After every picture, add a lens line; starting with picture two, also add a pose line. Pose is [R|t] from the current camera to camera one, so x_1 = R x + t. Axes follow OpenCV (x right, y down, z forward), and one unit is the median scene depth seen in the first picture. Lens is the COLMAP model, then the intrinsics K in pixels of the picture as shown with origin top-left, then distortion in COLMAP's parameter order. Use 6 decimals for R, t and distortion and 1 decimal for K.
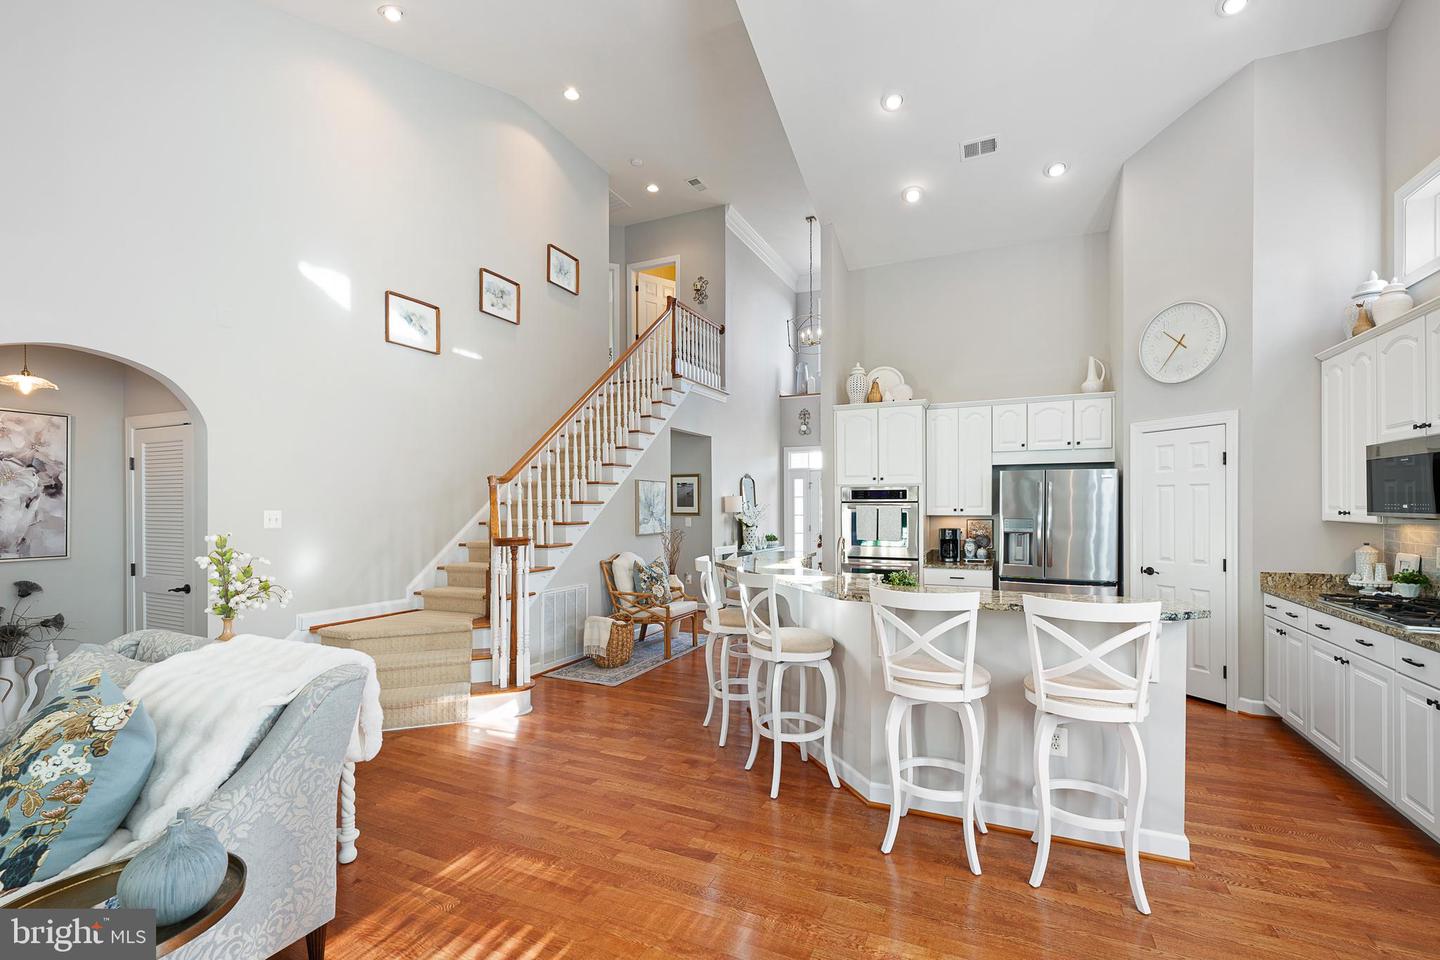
lens RADIAL K [[637.2, 0, 722.5], [0, 637.2, 506.1], [0, 0, 1]] dist [0.009154, -0.000372]
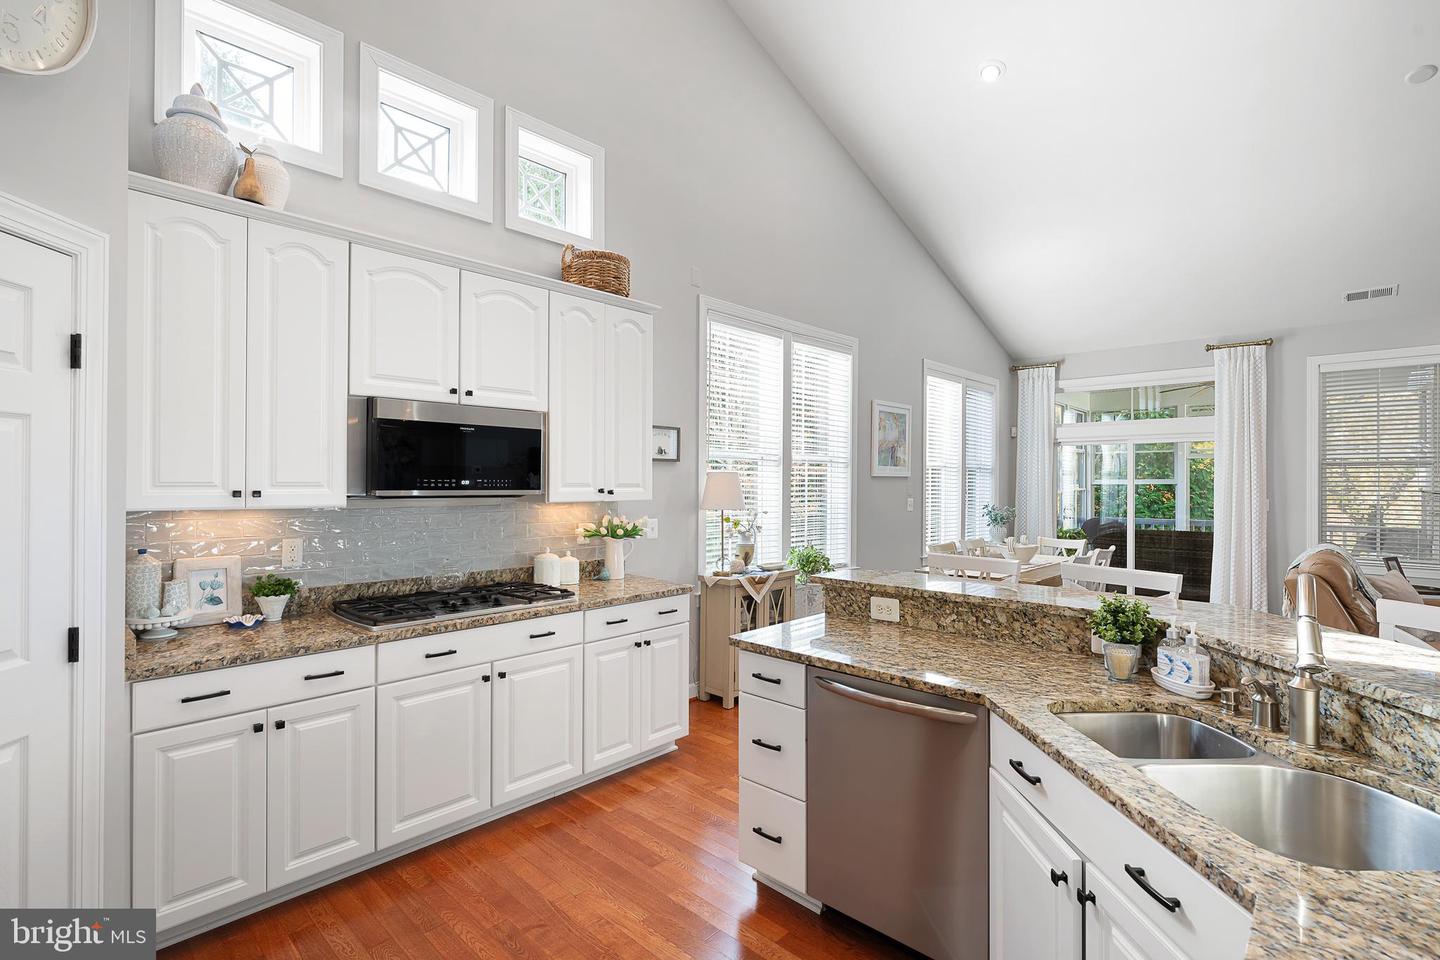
lens RADIAL K [[690.6, 0, 742.7], [0, 690.6, 469.5], [0, 0, 1]] dist [0.007045, -0.002657]
pose [[-0.953347, 0.005675, 0.301823, 0.221590], [-0.000191, 0.999812, -0.019401, 0.000167], [-0.301877, -0.018553, -0.953166, 0.934142]]
